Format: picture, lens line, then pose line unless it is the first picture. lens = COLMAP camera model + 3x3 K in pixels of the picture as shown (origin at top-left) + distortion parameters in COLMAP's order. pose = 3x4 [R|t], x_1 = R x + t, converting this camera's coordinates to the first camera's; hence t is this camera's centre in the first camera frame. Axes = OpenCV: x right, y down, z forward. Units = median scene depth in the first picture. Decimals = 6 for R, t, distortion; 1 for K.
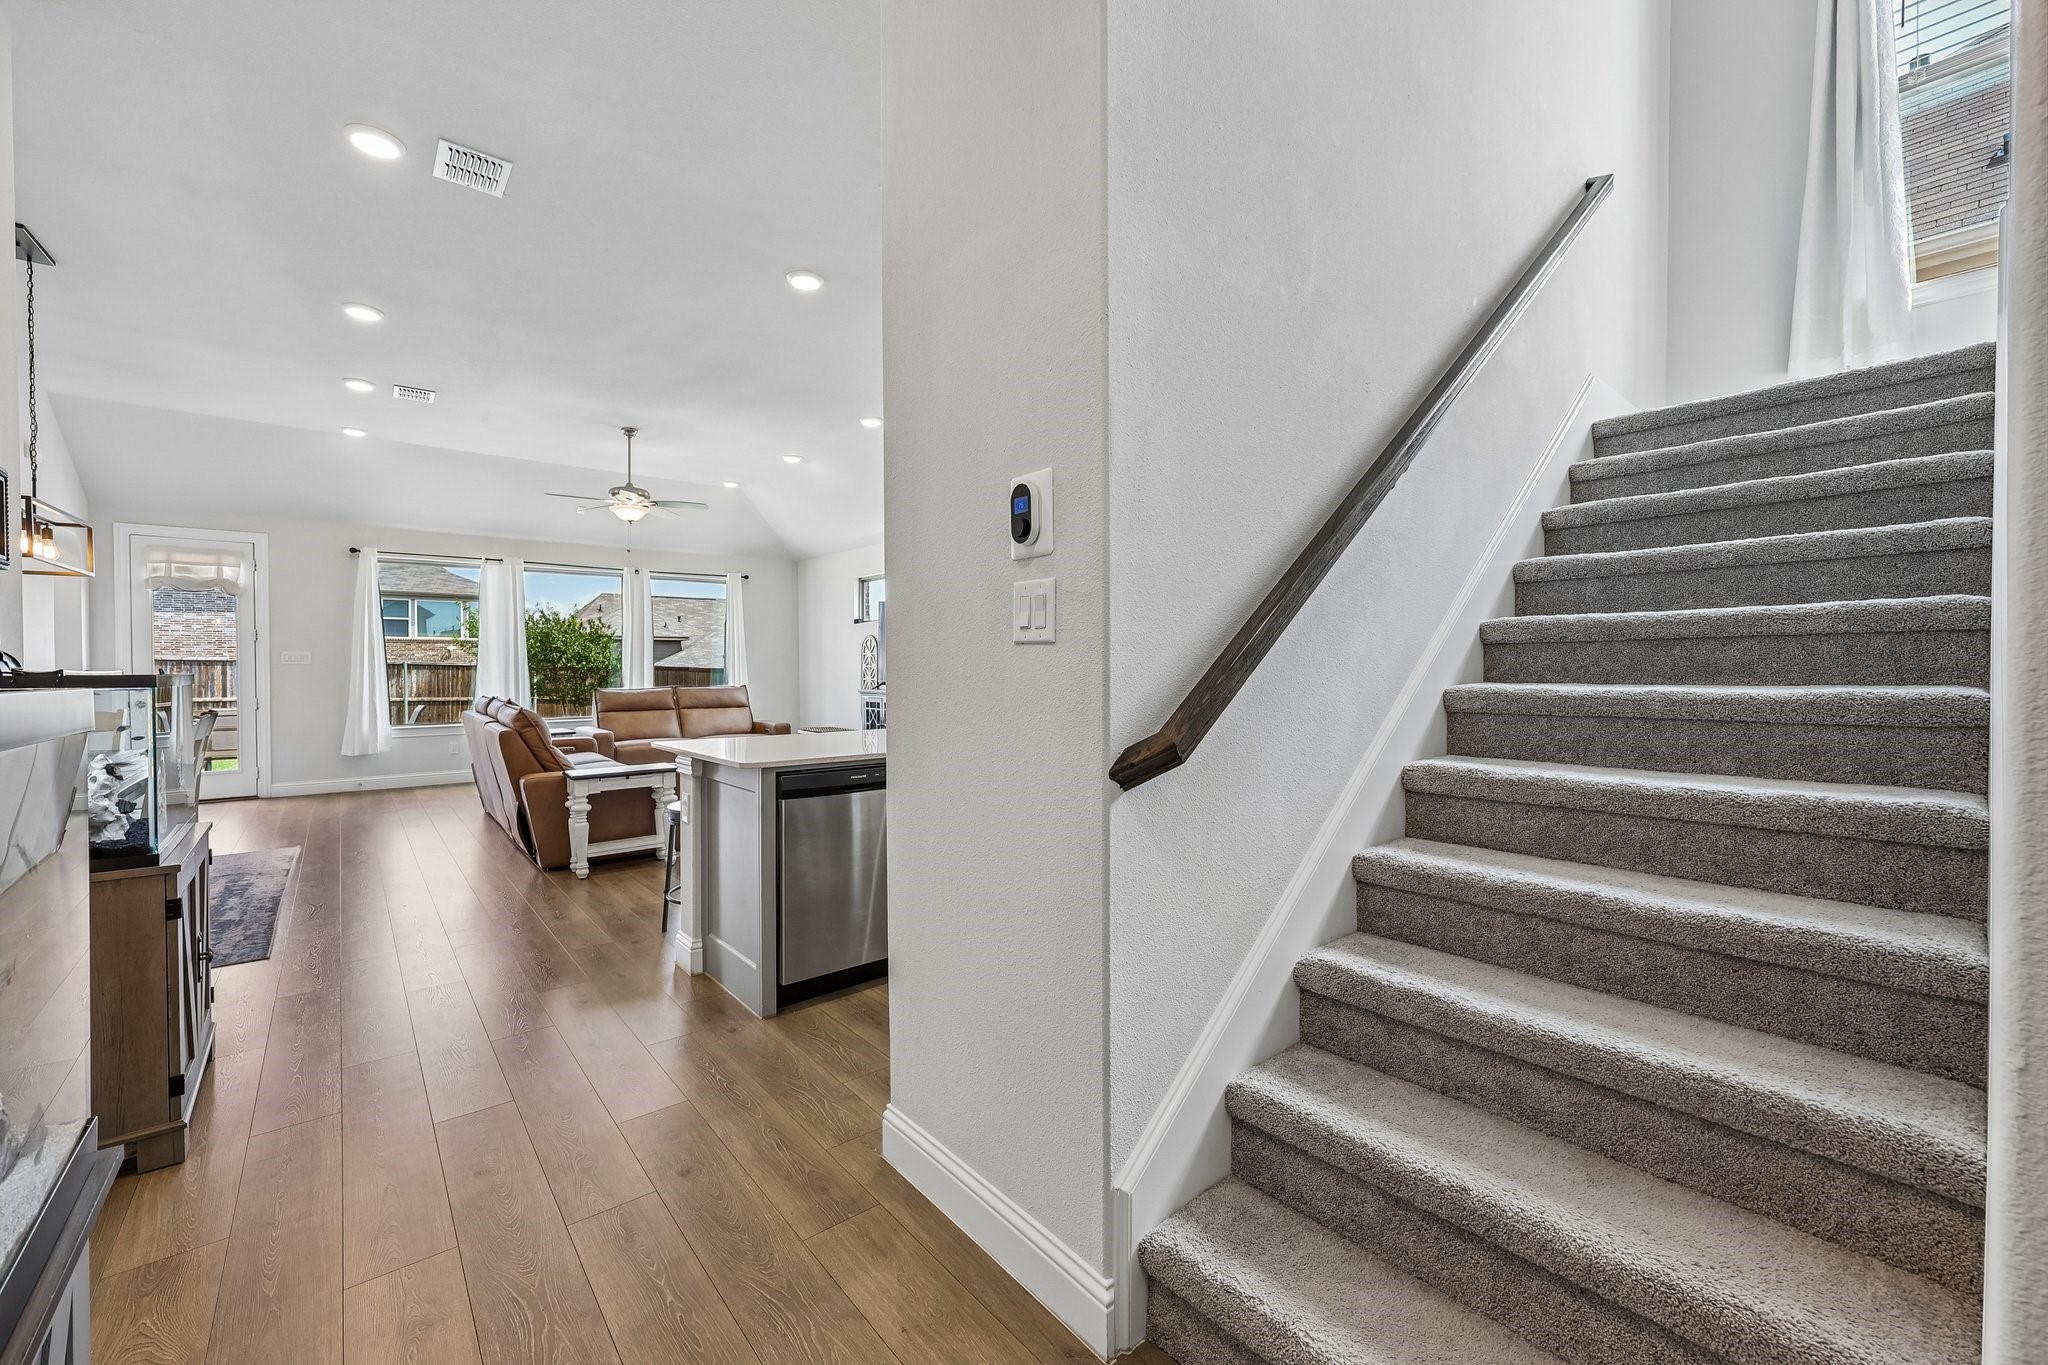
lens RADIAL K [[832.9, 0, 1033.4], [0, 832.9, 678.7], [0, 0, 1]] dist [-0.001937, 0.000053]
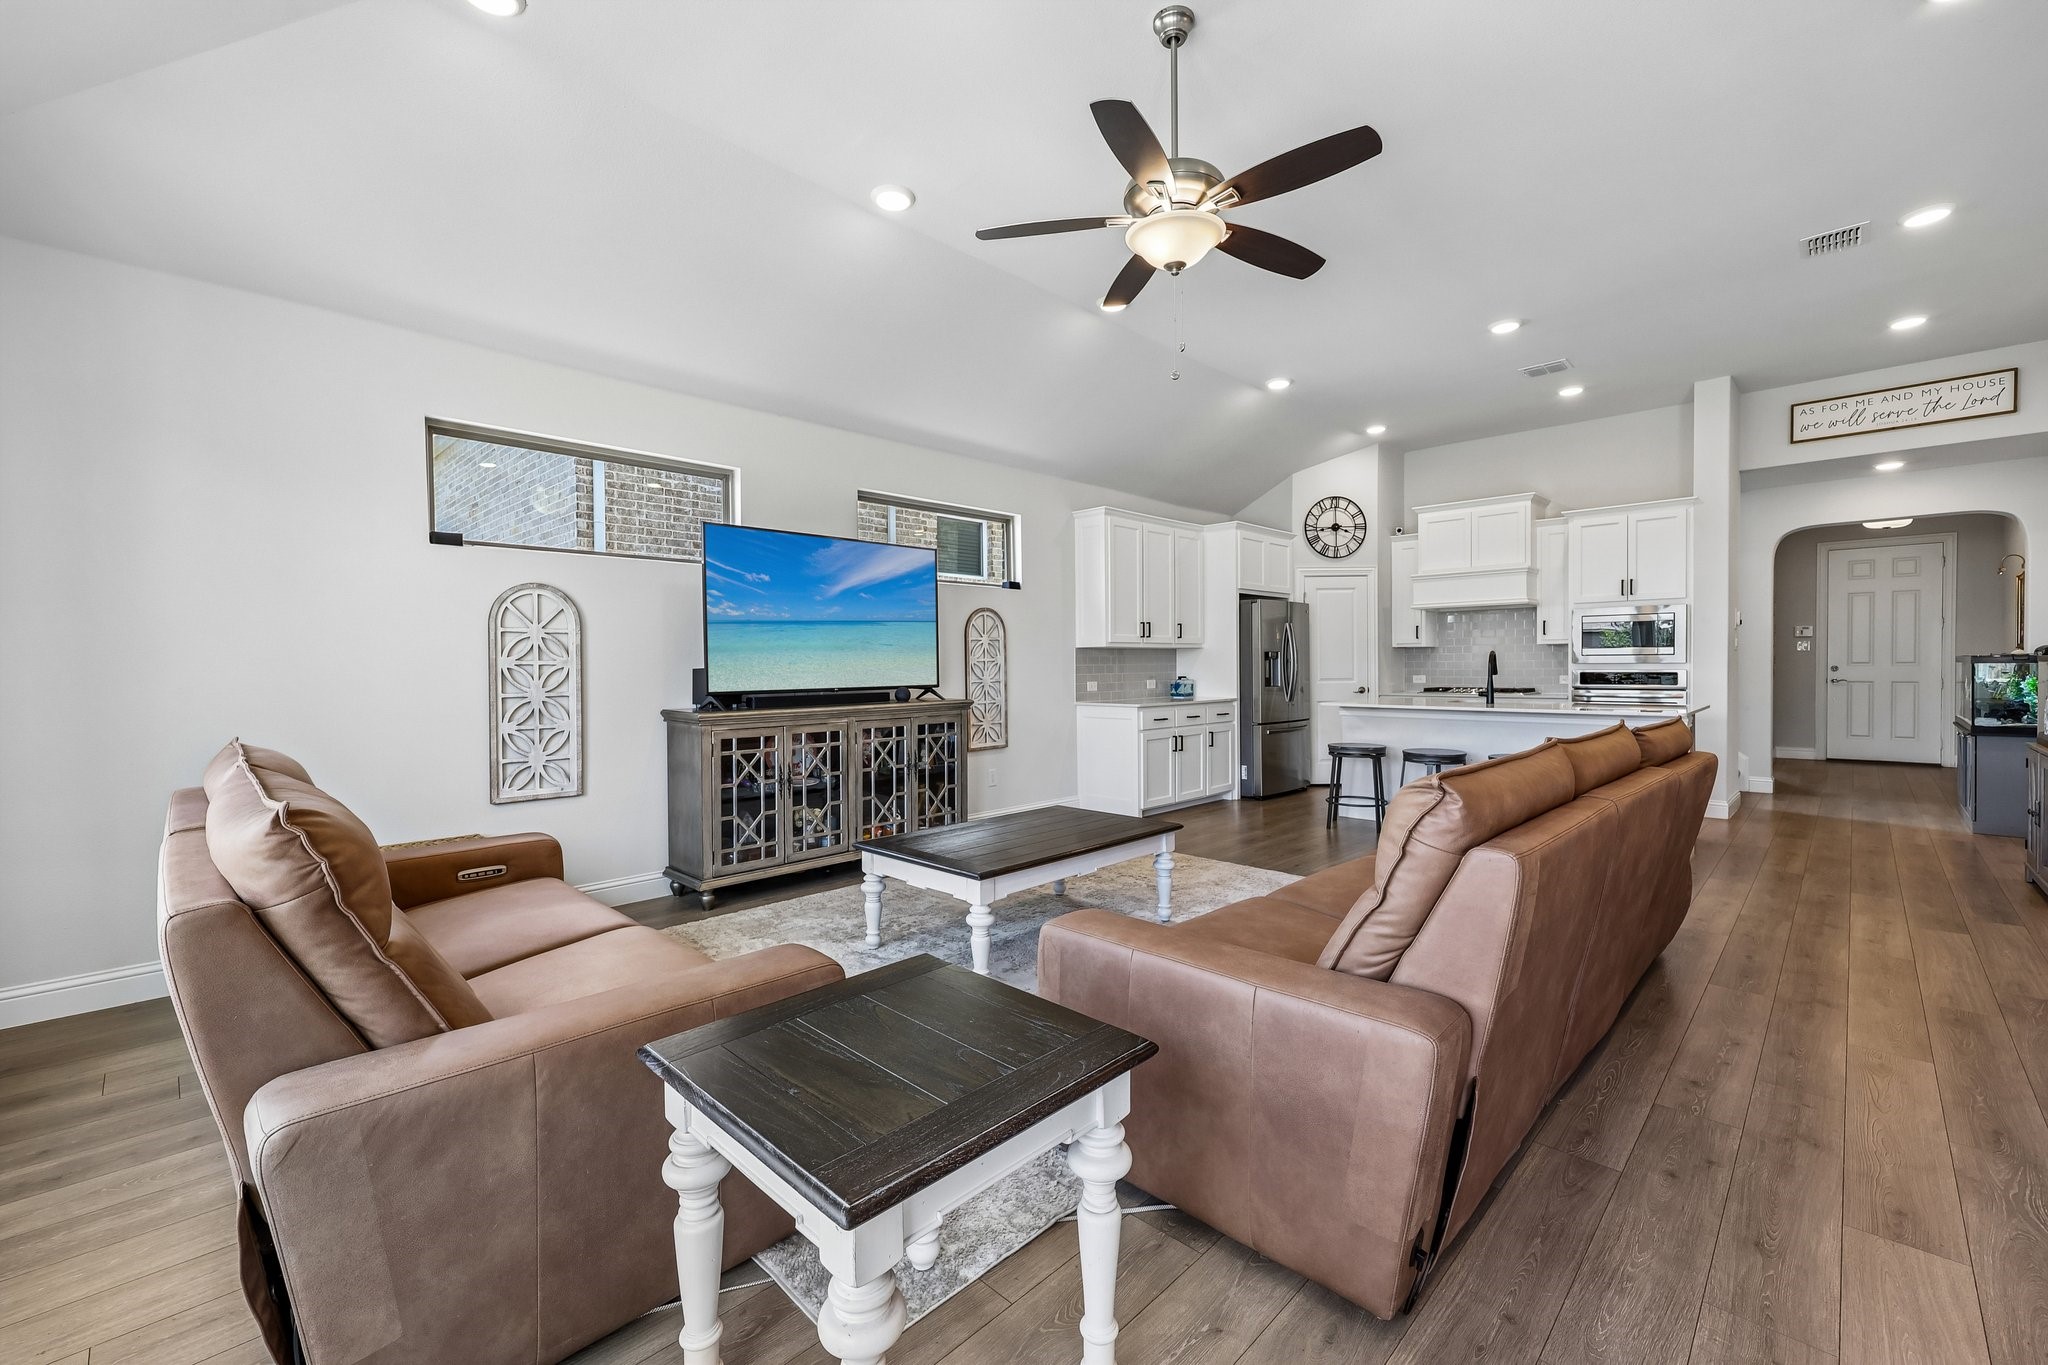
lens RADIAL K [[832.9, 0, 1033.4], [0, 832.9, 678.7], [0, 0, 1]] dist [-0.001937, 0.000053]
pose [[-0.104119, -0.011575, 0.994497, -0.706270], [0.022736, 0.999643, 0.014015, -0.007823], [-0.994305, 0.024070, -0.103819, 0.930516]]
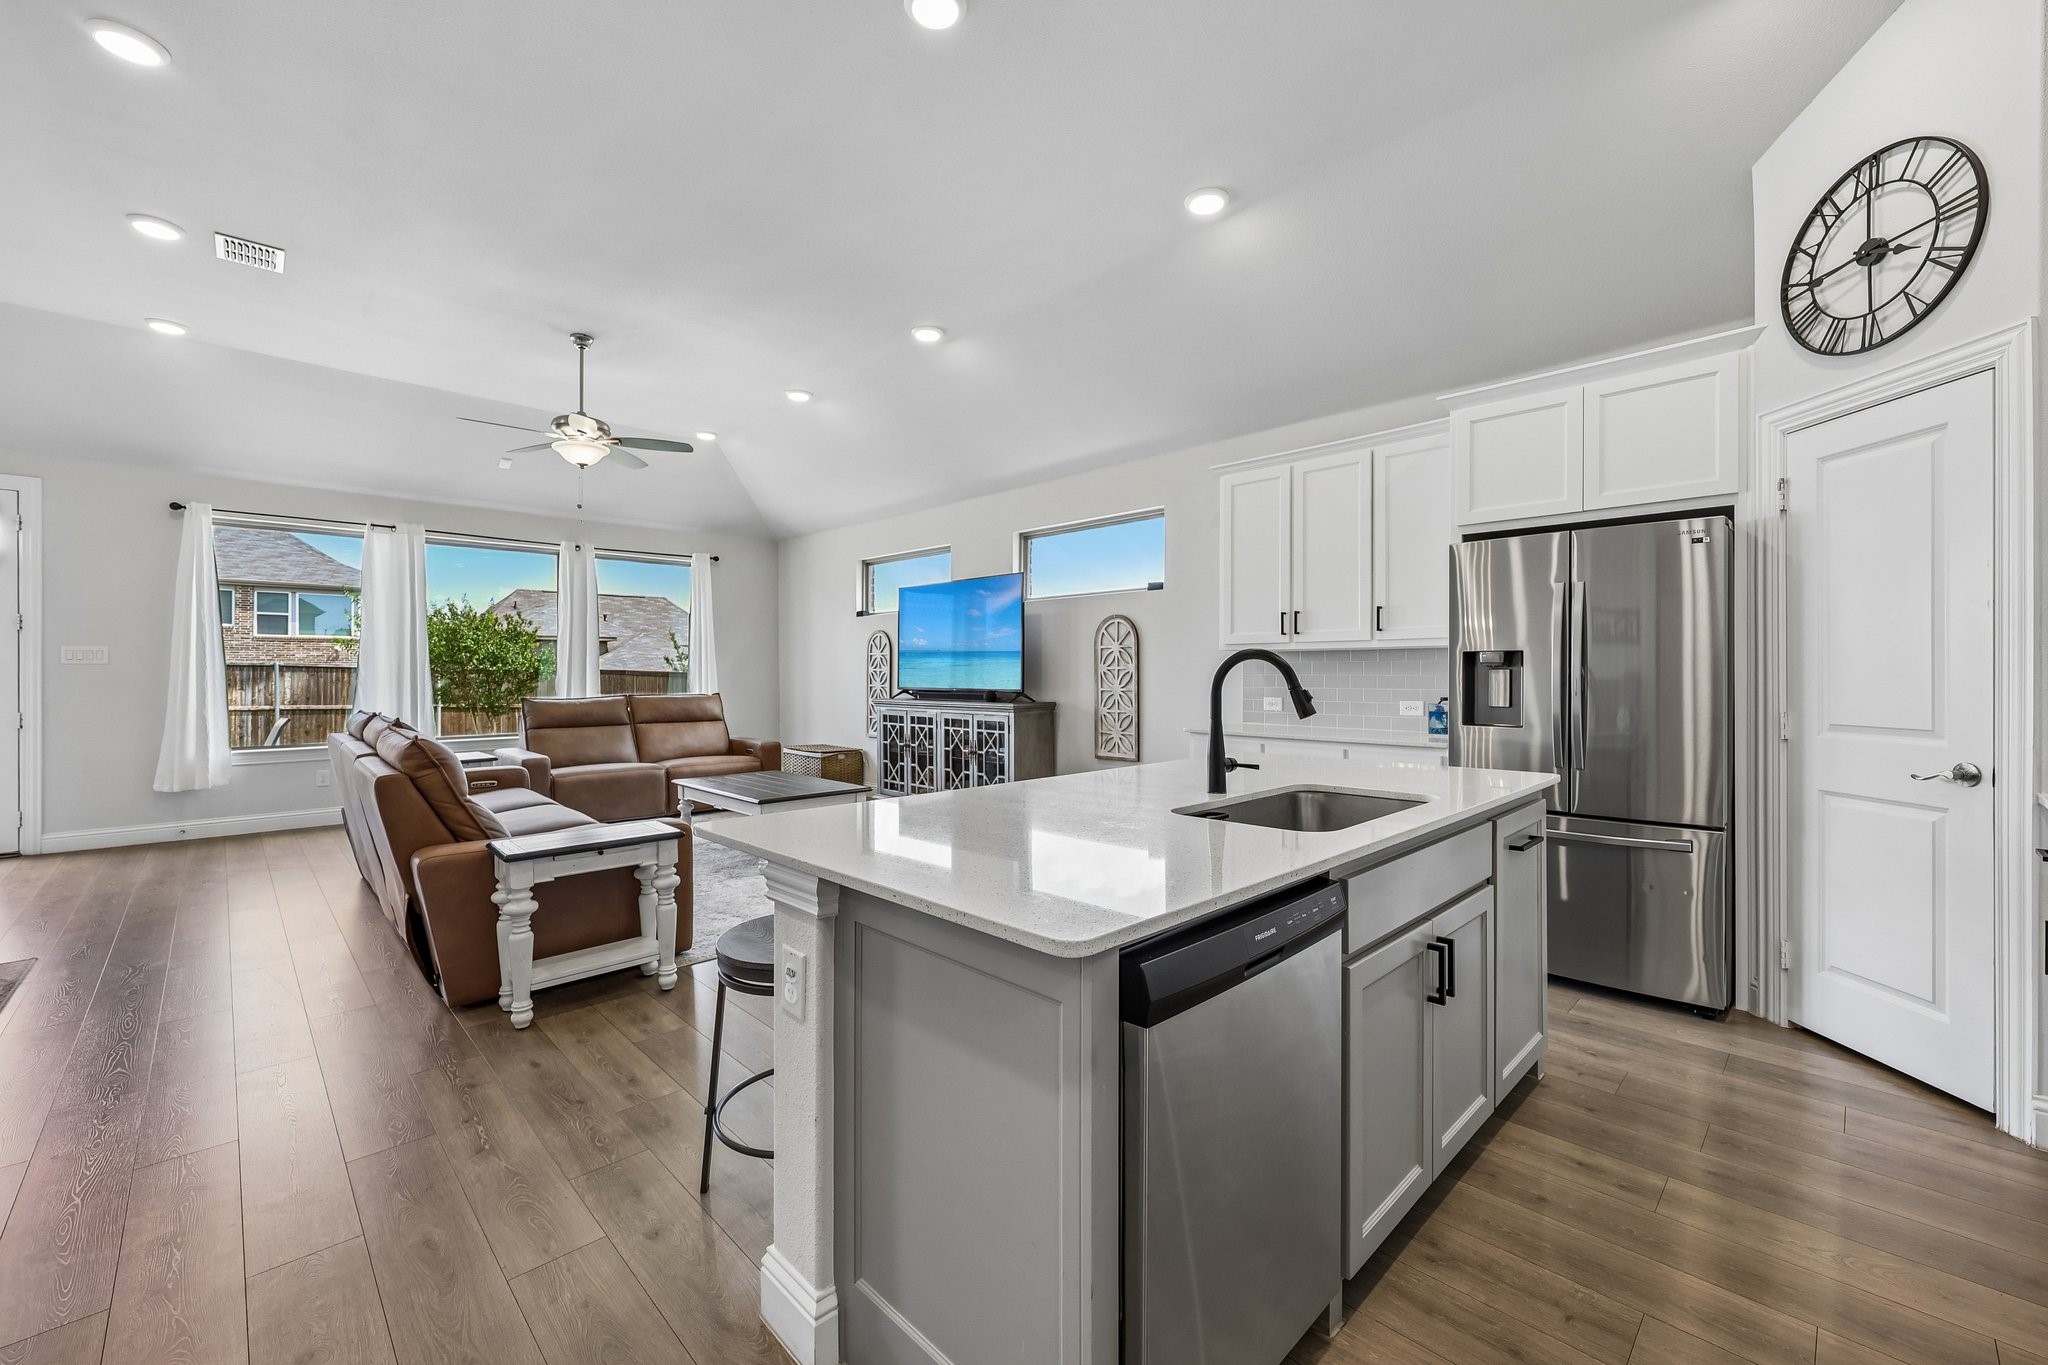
lens RADIAL K [[831.4, 0, 1026.7], [0, 831.4, 673.1], [0, 0, 1]] dist [0.000210, 0.000055]
pose [[0.997121, 0.002643, 0.075774, -0.133061], [-0.001750, 0.999928, -0.011848, -0.002527], [-0.075800, 0.011681, 0.997055, 0.221108]]
